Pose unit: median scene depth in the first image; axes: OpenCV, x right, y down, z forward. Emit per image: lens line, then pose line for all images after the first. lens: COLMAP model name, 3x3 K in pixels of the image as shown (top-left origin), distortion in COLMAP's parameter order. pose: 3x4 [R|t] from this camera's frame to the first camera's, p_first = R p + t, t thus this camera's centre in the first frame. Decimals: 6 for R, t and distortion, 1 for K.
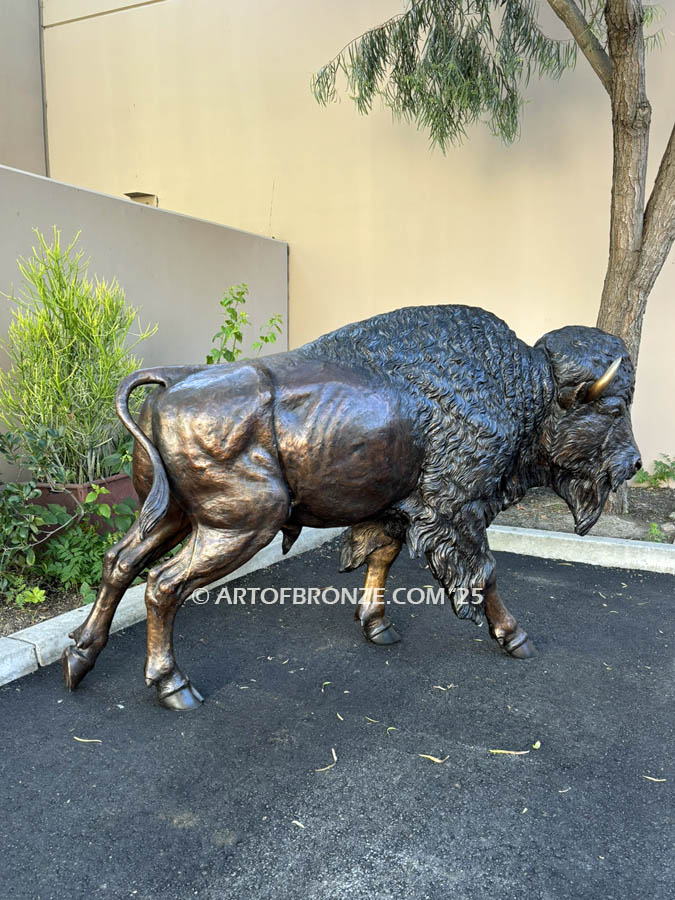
lens RADIAL K [[807.0, 0, 345.5], [0, 807.0, 482.1], [0, 0, 1]] dist [0.037425, -0.018993]
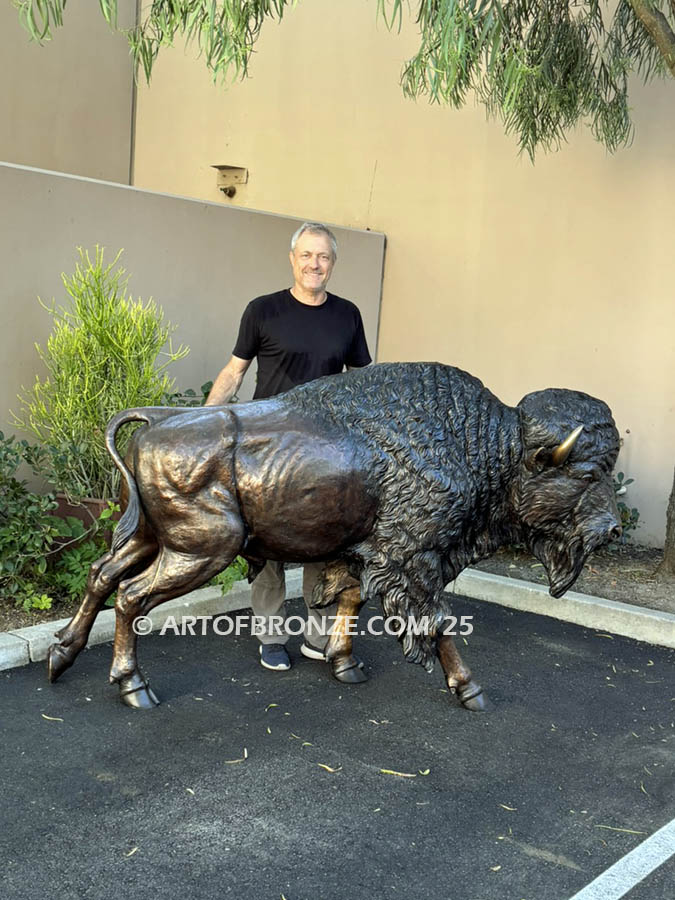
lens RADIAL K [[1164.9, 0, 317.9], [0, 1164.9, 495.7], [0, 0, 1]] dist [0.130347, -0.322054]
pose [[0.975592, 0.087411, -0.201442, 0.320711], [-0.089943, 0.995941, -0.003432, -0.030507], [0.200325, 0.021467, 0.979494, -0.519875]]
